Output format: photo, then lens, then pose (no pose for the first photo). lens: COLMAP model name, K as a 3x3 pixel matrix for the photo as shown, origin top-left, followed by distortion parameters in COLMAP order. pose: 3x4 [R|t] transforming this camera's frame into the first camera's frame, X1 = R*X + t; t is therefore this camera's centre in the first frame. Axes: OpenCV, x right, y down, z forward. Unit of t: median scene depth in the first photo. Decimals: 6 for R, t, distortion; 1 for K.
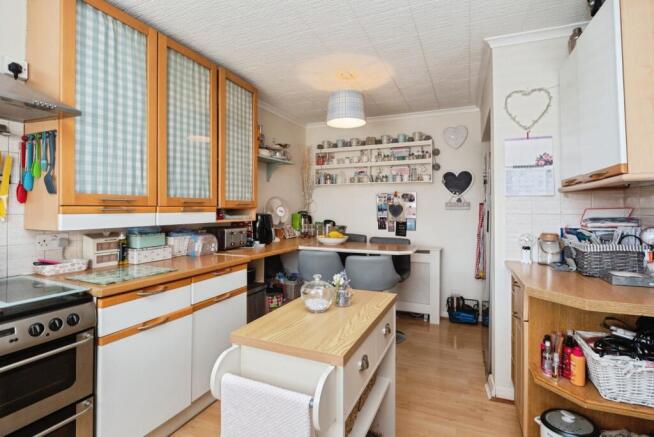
lens RADIAL K [[315.5, 0, 309.2], [0, 315.5, 208.4], [0, 0, 1]] dist [-0.005197, 0.000250]
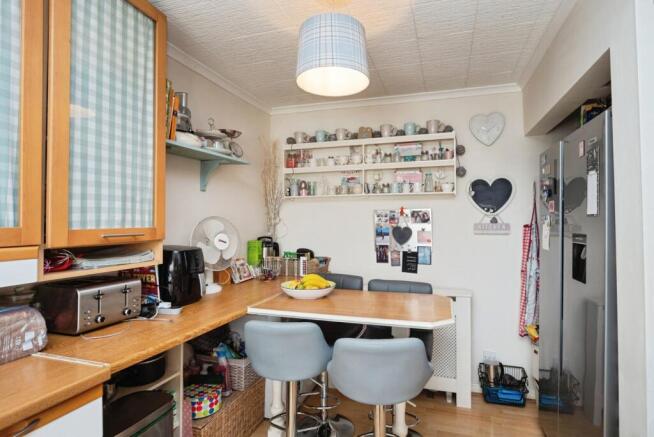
lens RADIAL K [[315.5, 0, 328.3], [0, 315.5, 219.6], [0, 0, 1]] dist [-0.005197, 0.000250]
pose [[0.992136, -0.003631, 0.125115, 0.032957], [0.004165, 0.999983, -0.004006, -0.026869], [-0.125098, 0.004496, 0.992134, 0.367165]]
